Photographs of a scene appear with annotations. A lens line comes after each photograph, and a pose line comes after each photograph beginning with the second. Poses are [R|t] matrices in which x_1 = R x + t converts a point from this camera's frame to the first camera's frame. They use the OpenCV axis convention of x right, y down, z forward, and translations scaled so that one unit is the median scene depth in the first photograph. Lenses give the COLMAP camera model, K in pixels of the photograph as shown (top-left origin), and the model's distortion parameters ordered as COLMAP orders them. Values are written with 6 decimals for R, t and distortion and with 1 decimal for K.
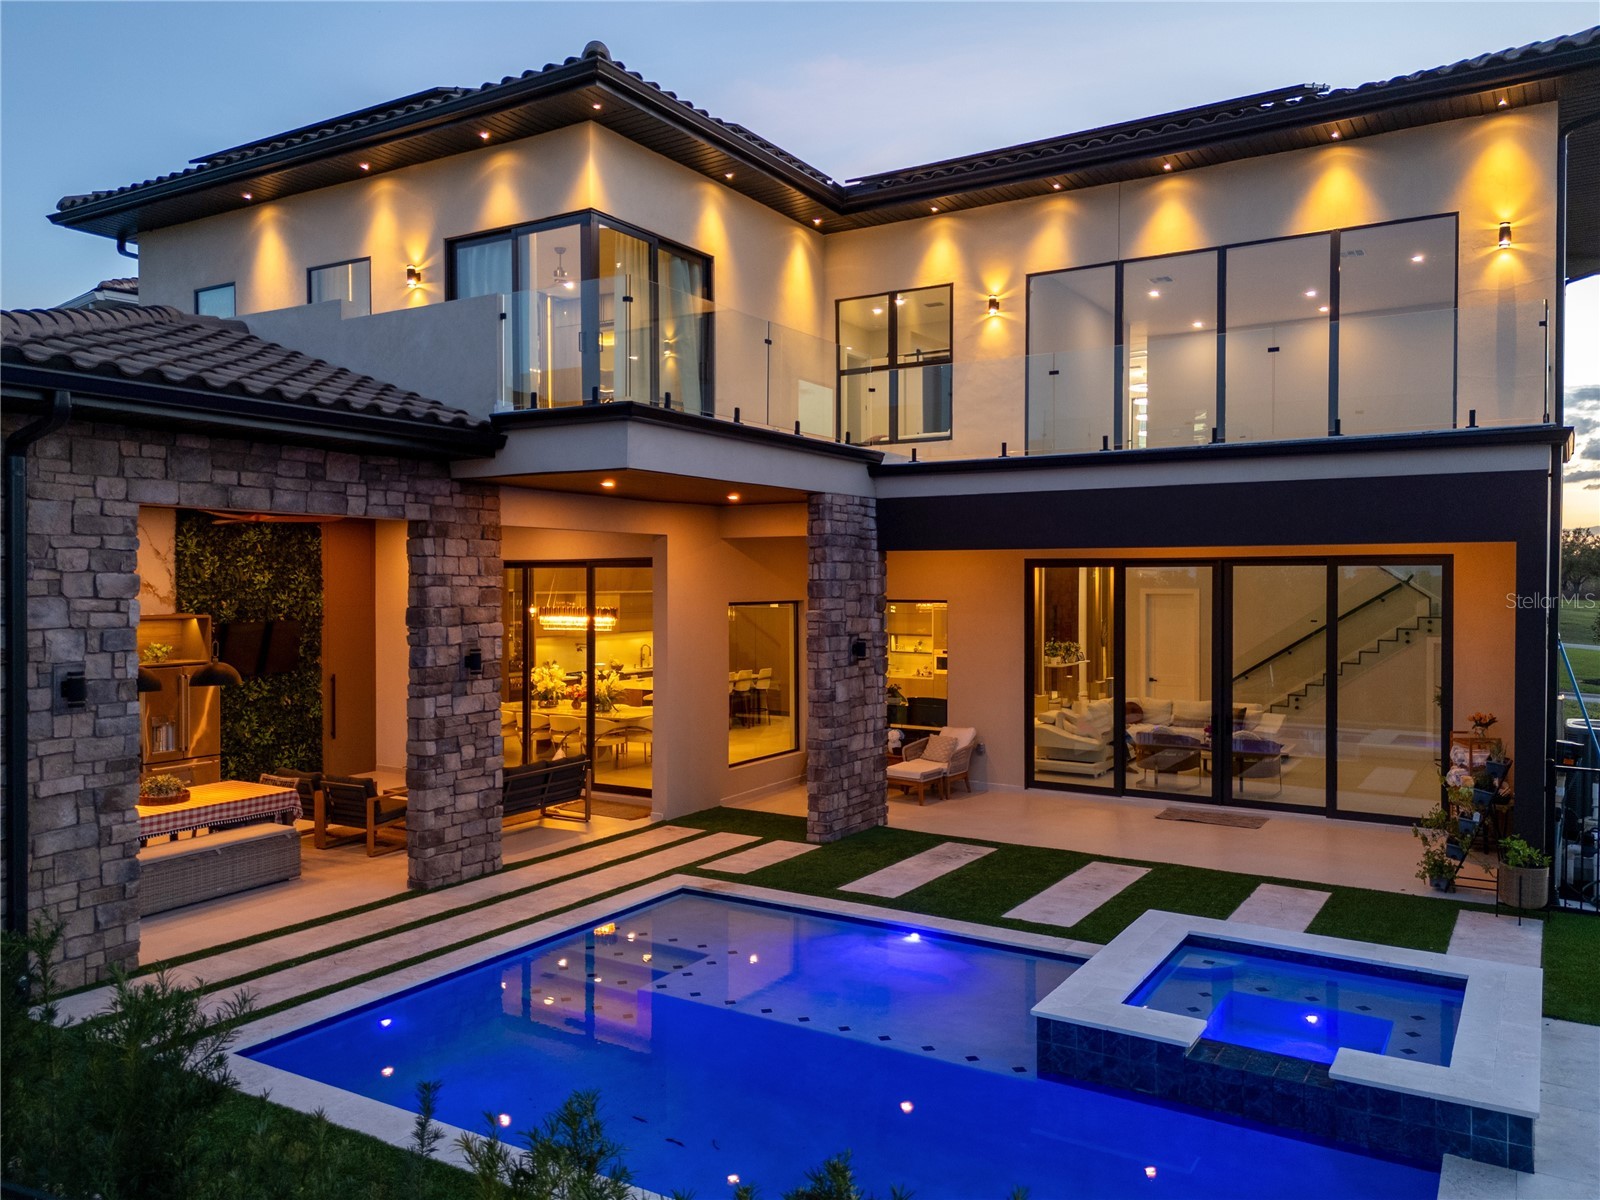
lens RADIAL K [[1216.1, 0, 878.7], [0, 1216.1, 592.3], [0, 0, 1]] dist [0.071225, -0.063717]
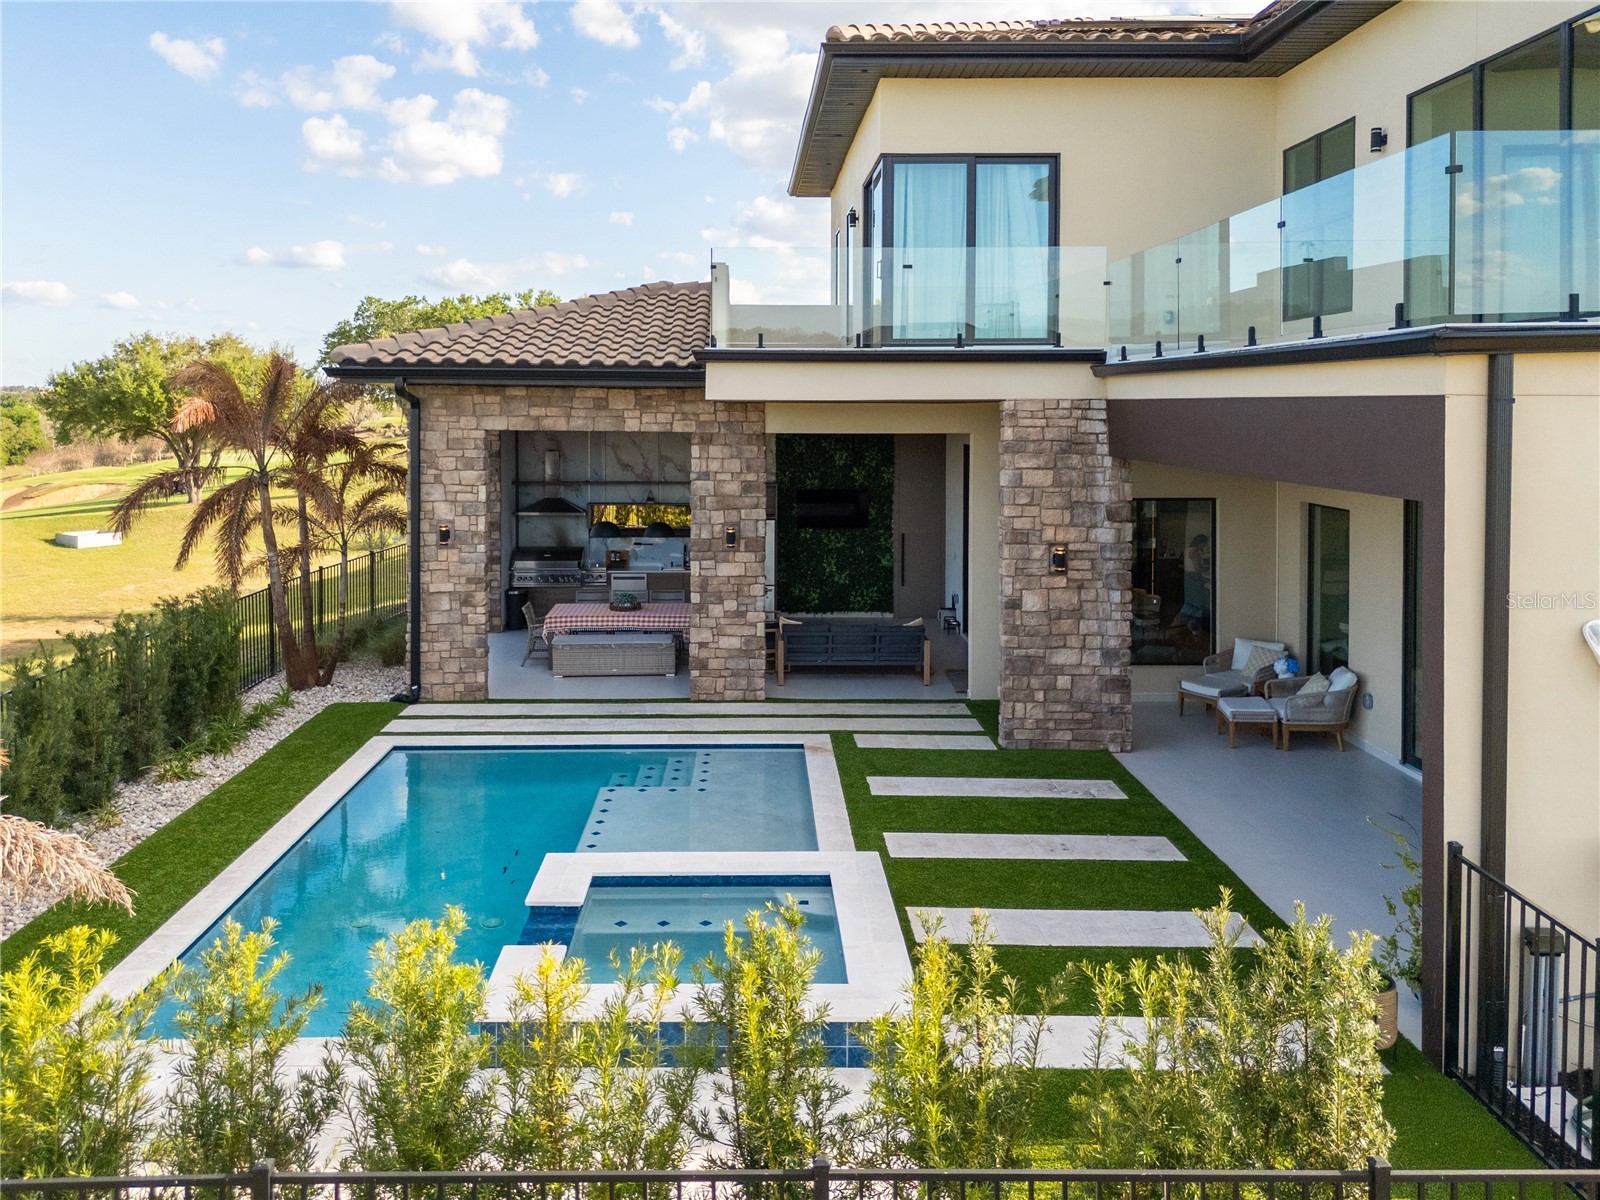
lens RADIAL K [[1213.3, 0, 734.1], [0, 1213.3, 479.7], [0, 0, 1]] dist [0.094083, 0.000085]
pose [[0.499075, 0.044751, -0.865402, 0.787547], [-0.015425, 0.998966, 0.042762, -0.061117], [0.866421, -0.007992, 0.499249, 0.341091]]
